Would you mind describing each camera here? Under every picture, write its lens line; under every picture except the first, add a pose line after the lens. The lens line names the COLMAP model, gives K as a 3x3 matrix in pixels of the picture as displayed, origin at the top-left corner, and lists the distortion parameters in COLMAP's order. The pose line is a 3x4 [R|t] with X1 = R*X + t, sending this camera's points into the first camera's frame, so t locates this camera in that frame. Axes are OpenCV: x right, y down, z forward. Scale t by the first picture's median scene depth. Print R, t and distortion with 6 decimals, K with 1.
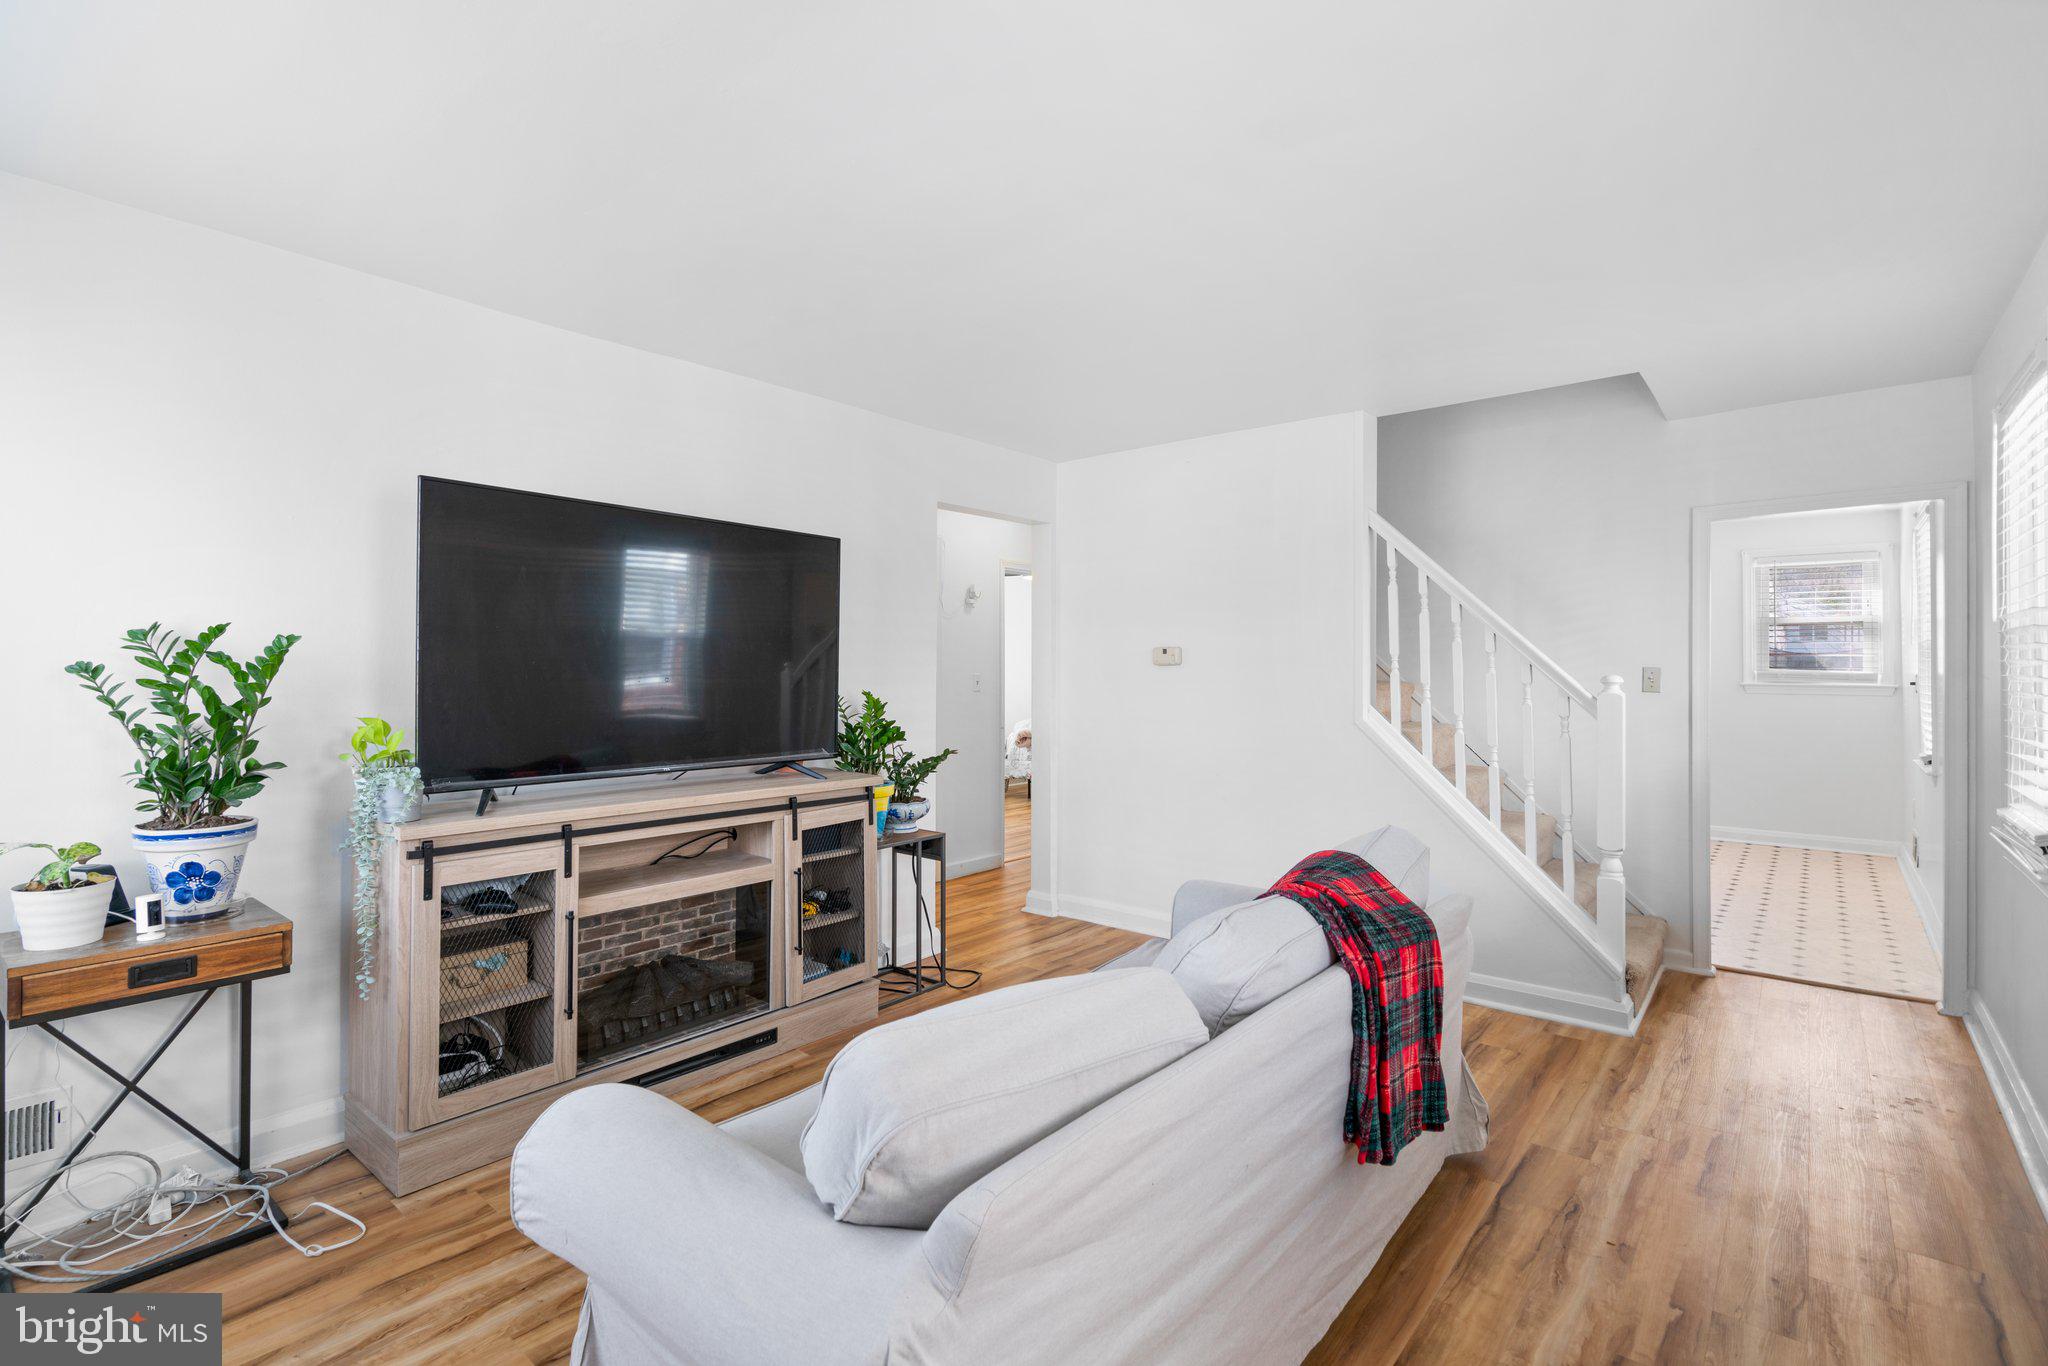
lens RADIAL K [[935.5, 0, 1010.0], [0, 935.5, 671.9], [0, 0, 1]] dist [-0.009072, 0.004095]
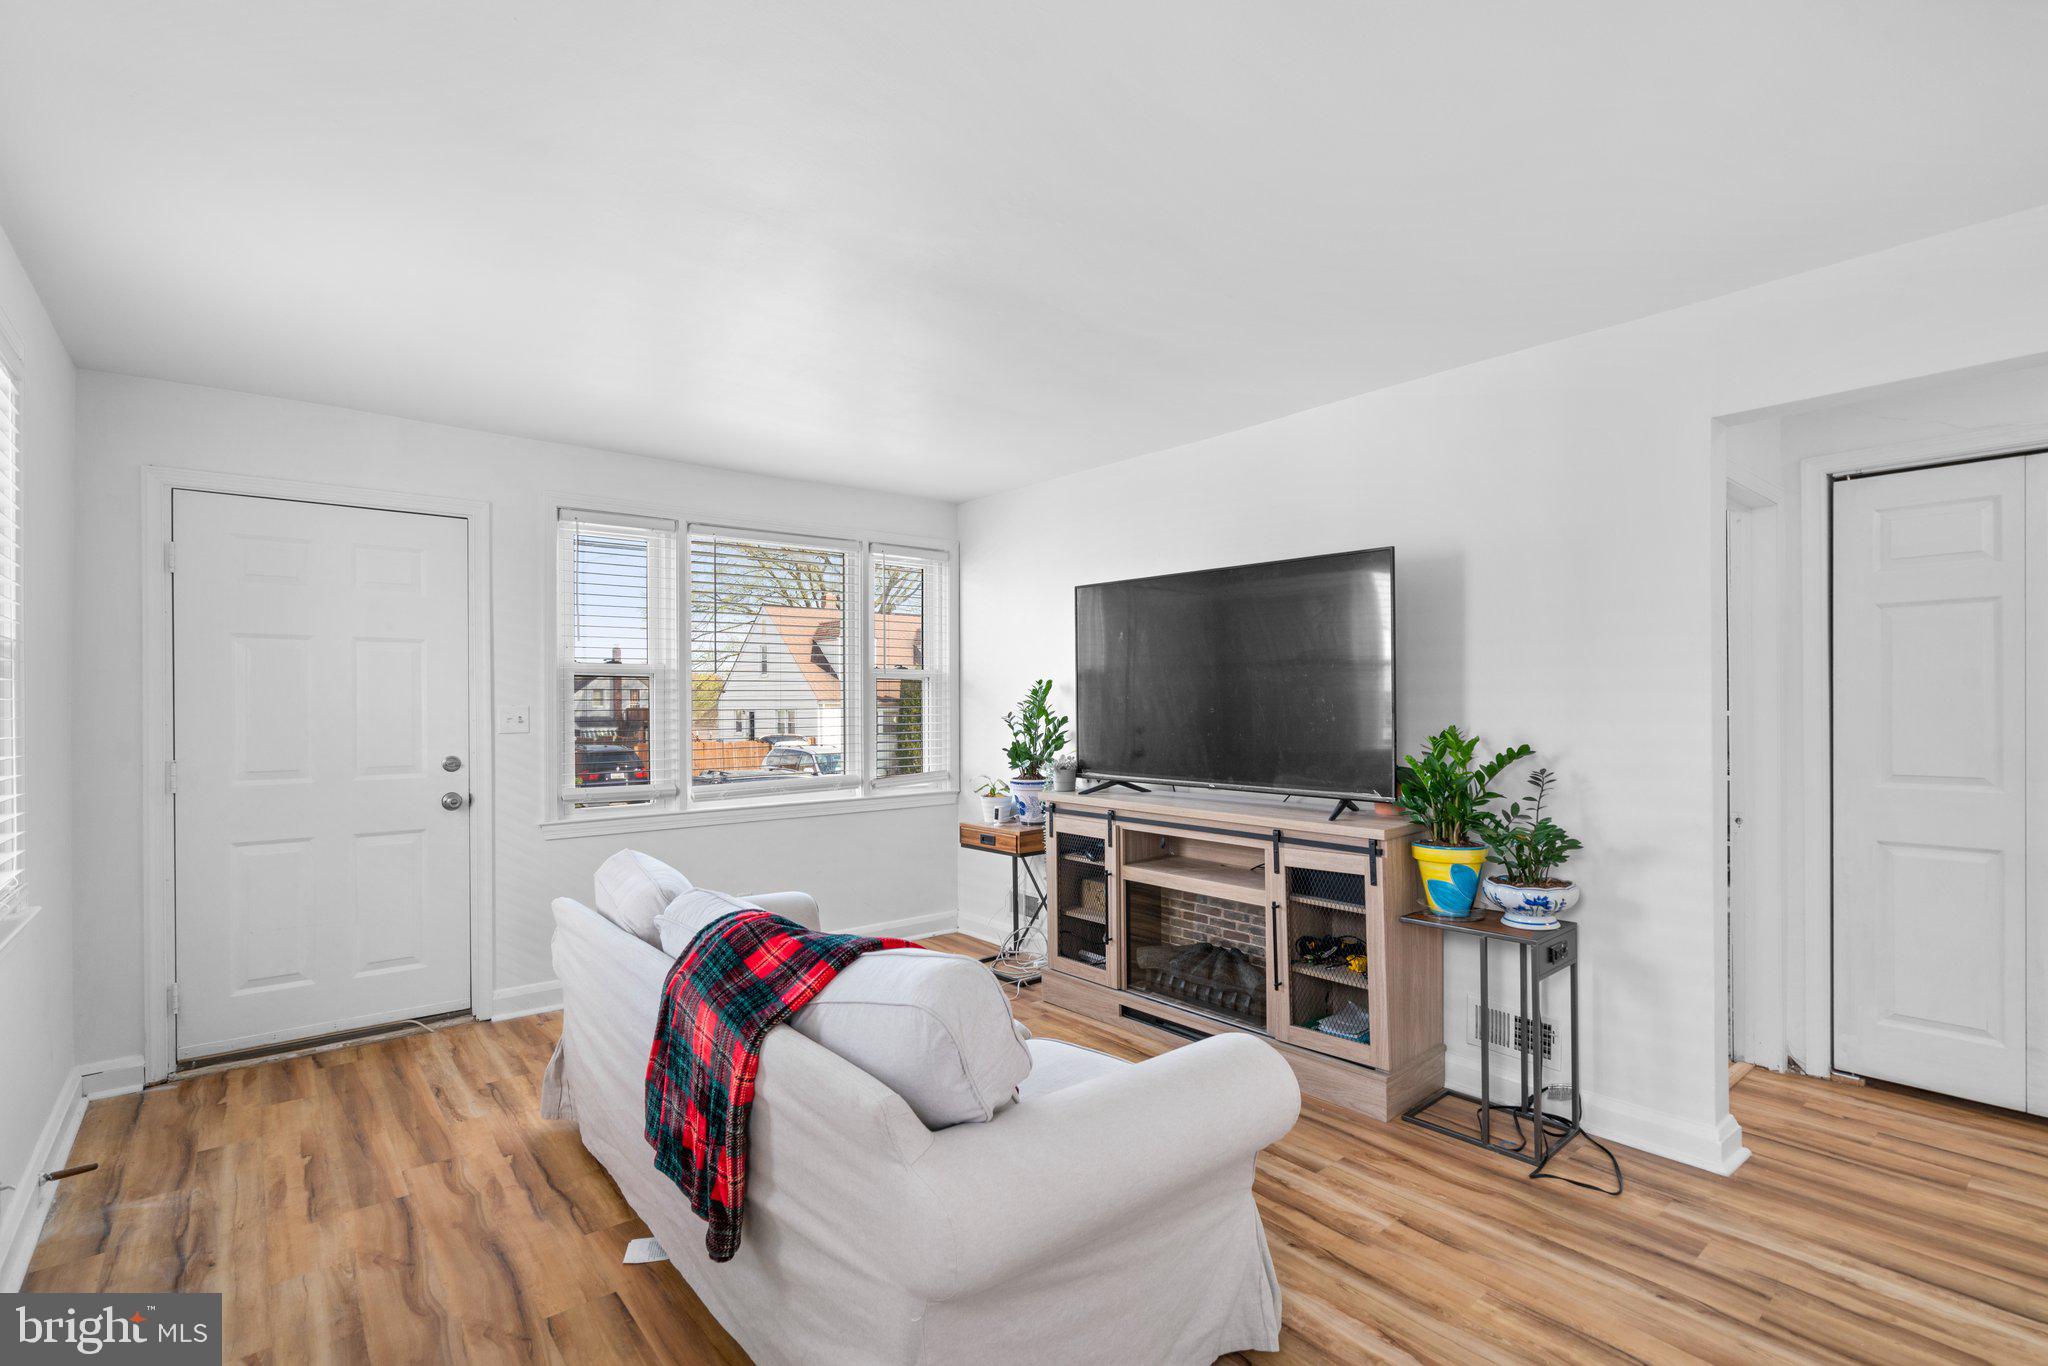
lens RADIAL K [[935.5, 0, 1024.5], [0, 935.5, 697.5], [0, 0, 1]] dist [-0.009072, 0.004095]
pose [[-0.165065, -0.004829, -0.986271, 0.783102], [0.007770, 0.999951, -0.006197, -0.001992], [0.986252, -0.008686, -0.165019, 0.893591]]
